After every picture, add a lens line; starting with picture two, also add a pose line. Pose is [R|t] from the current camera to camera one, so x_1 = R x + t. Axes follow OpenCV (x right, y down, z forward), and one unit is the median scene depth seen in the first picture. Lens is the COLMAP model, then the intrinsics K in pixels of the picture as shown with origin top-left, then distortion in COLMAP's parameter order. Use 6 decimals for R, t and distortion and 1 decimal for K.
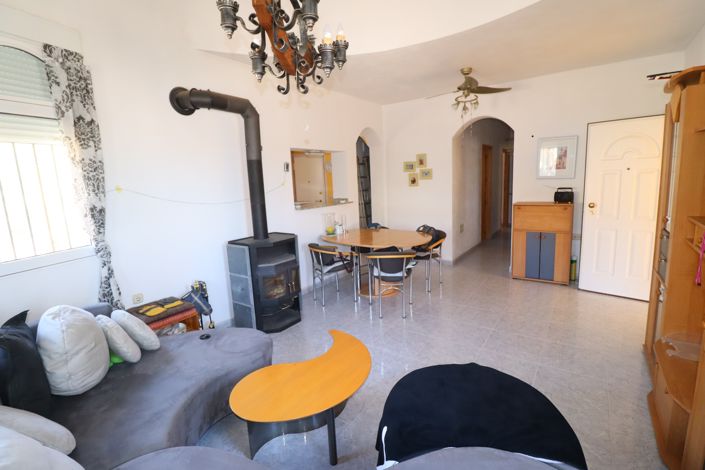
lens RADIAL K [[327.5, 0, 354.9], [0, 327.5, 231.1], [0, 0, 1]] dist [-0.001141, -0.012044]
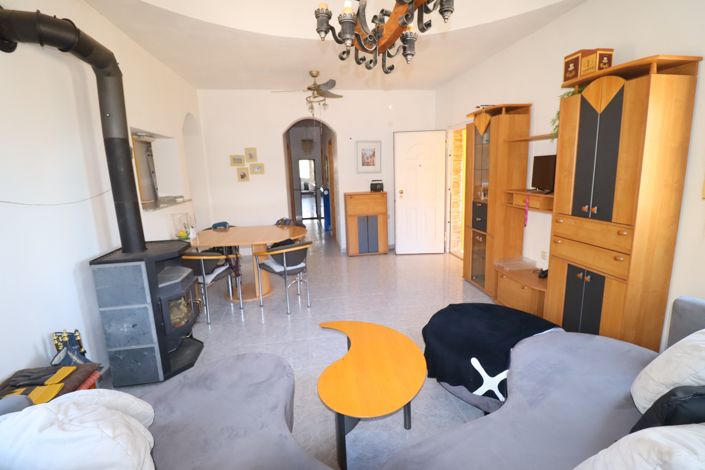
lens RADIAL K [[327.5, 0, 354.9], [0, 327.5, 231.1], [0, 0, 1]] dist [-0.001141, -0.012044]
pose [[0.709179, -0.111249, 0.696196, -0.397895], [0.112986, 0.992643, 0.043527, 0.002478], [-0.695916, 0.047792, 0.716531, 0.147658]]
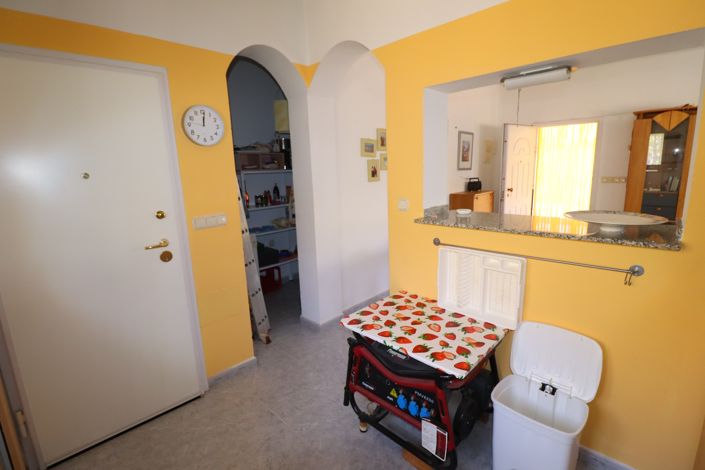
lens RADIAL K [[327.5, 0, 354.9], [0, 327.5, 231.1], [0, 0, 1]] dist [-0.001141, -0.012044]
pose [[0.168617, -0.147658, 0.974559, -0.632486], [0.181394, 0.976478, 0.116564, -0.181698], [-0.968847, 0.157124, 0.191435, 1.371565]]
